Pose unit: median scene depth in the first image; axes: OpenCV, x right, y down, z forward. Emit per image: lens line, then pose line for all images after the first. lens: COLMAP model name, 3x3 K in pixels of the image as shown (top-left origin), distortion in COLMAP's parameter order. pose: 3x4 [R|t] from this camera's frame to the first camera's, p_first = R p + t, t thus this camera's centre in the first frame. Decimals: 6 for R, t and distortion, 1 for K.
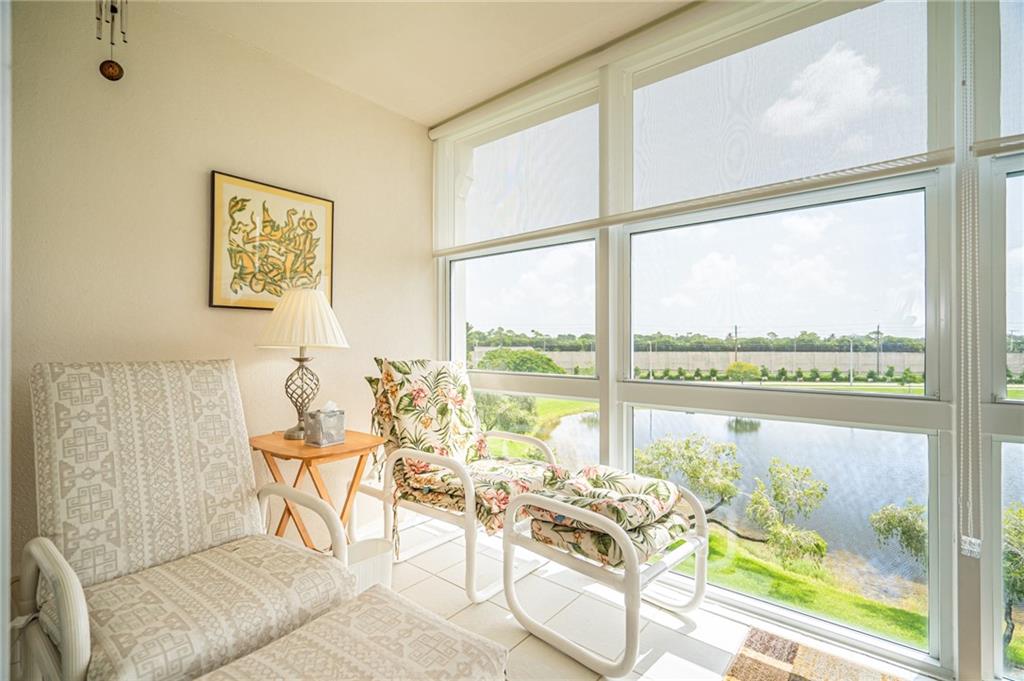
lens RADIAL K [[464.6, 0, 511.6], [0, 464.6, 341.9], [0, 0, 1]] dist [0.001000, 0.000509]
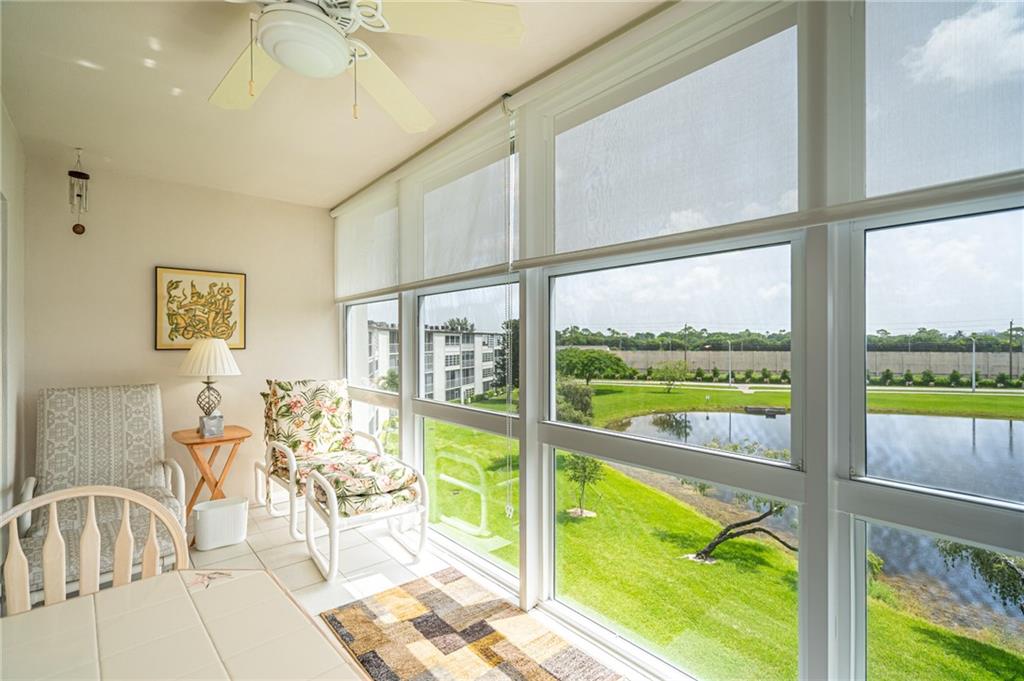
lens RADIAL K [[464.6, 0, 509.0], [0, 464.6, 344.5], [0, 0, 1]] dist [0.001000, 0.000509]
pose [[0.986378, -0.000082, -0.164494, 0.722011], [0.001397, 0.999968, 0.007882, -0.090453], [0.164488, -0.008005, 0.986347, -0.345869]]
